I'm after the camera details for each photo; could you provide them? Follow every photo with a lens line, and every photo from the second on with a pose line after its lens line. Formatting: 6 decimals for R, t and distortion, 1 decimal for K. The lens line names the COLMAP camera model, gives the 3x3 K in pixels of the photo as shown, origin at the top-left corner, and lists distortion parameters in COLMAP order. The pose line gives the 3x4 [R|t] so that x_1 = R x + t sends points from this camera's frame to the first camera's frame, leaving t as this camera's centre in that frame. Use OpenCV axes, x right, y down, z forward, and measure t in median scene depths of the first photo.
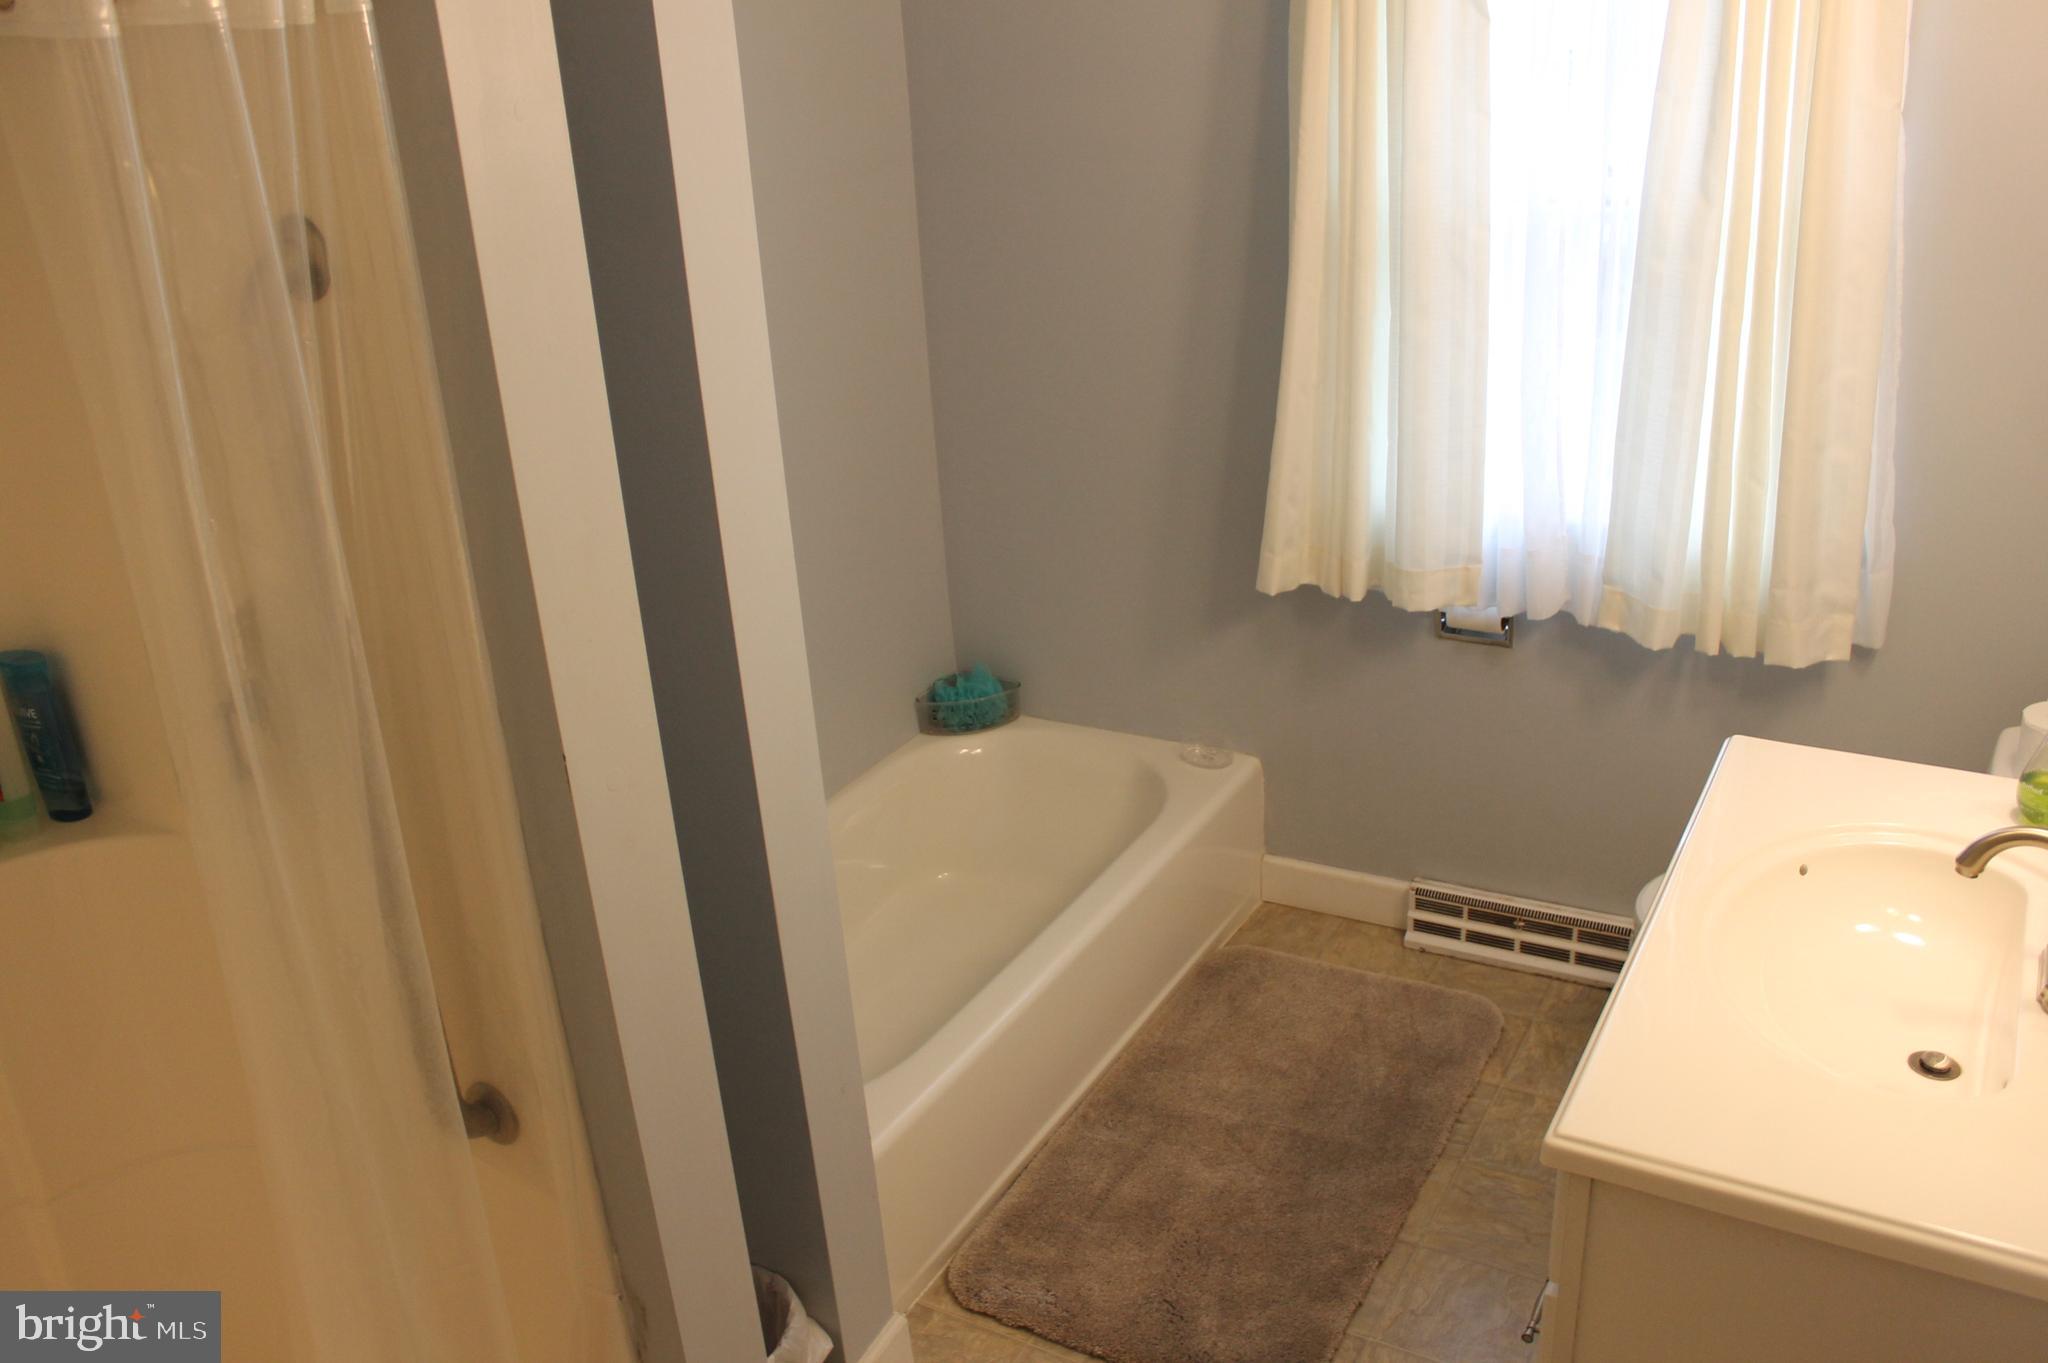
lens RADIAL K [[1735.3, 0, 1018.5], [0, 1735.3, 690.0], [0, 0, 1]] dist [-0.159427, 0.139522]
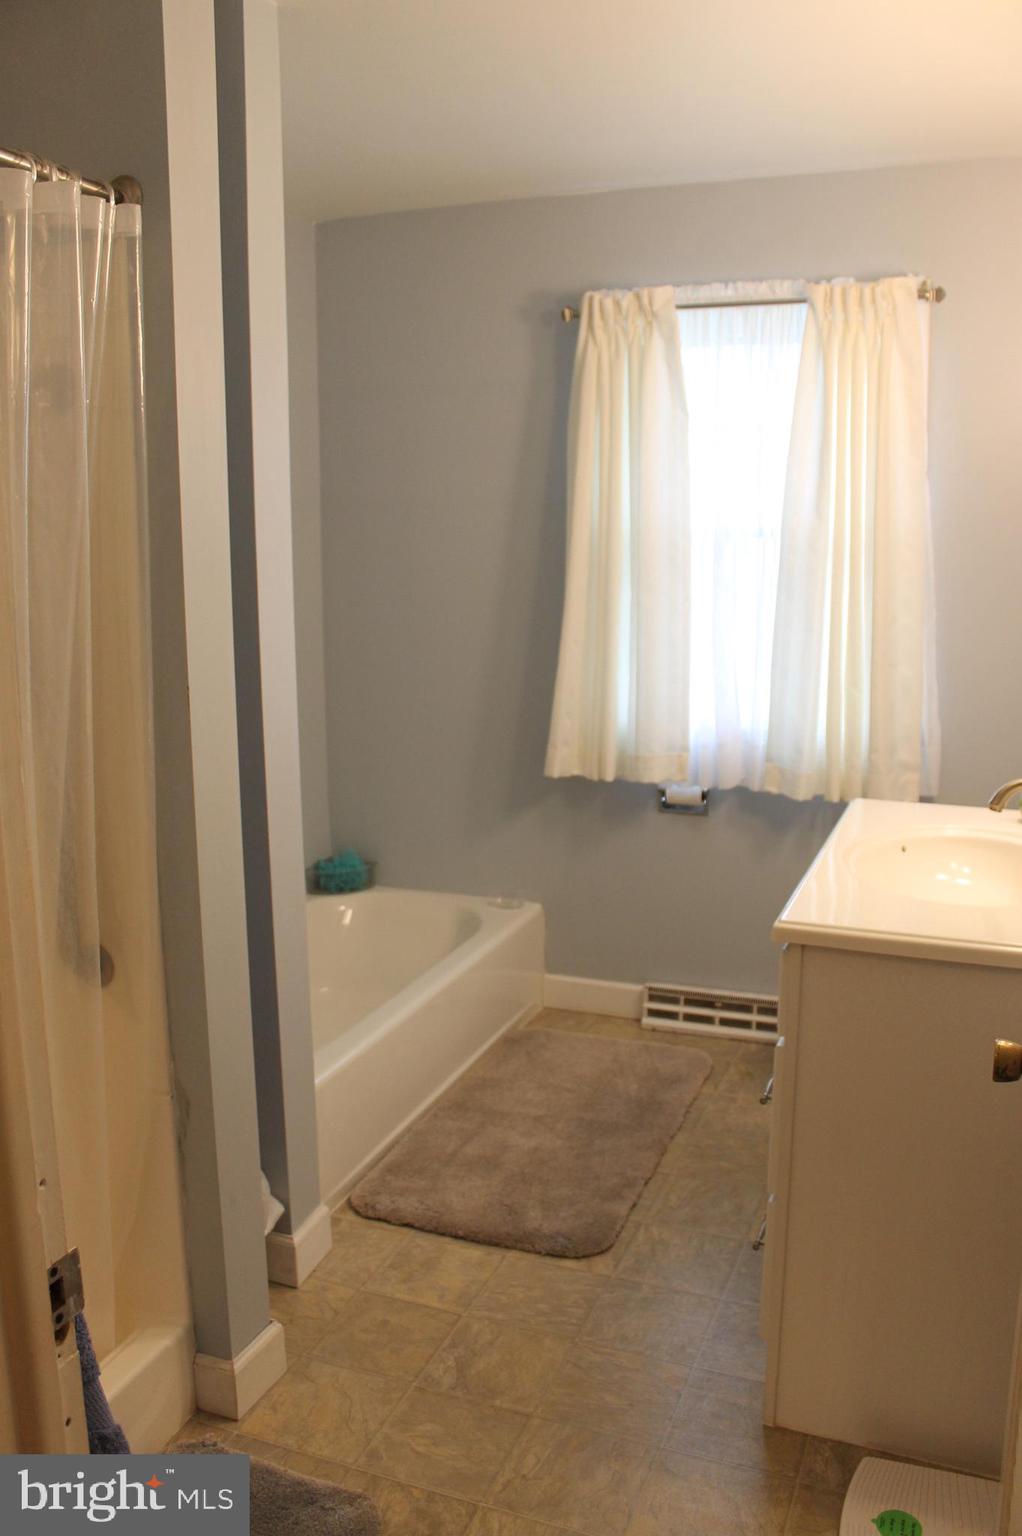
lens RADIAL K [[1301.5, 0, 499.6], [0, 1301.5, 763.3], [0, 0, 1]] dist [-0.159427, 0.139522]
pose [[0.988186, 0.031677, 0.149950, -0.082274], [0.002607, 0.974792, -0.223101, 0.206960], [-0.153237, 0.220857, 0.963193, -0.120445]]
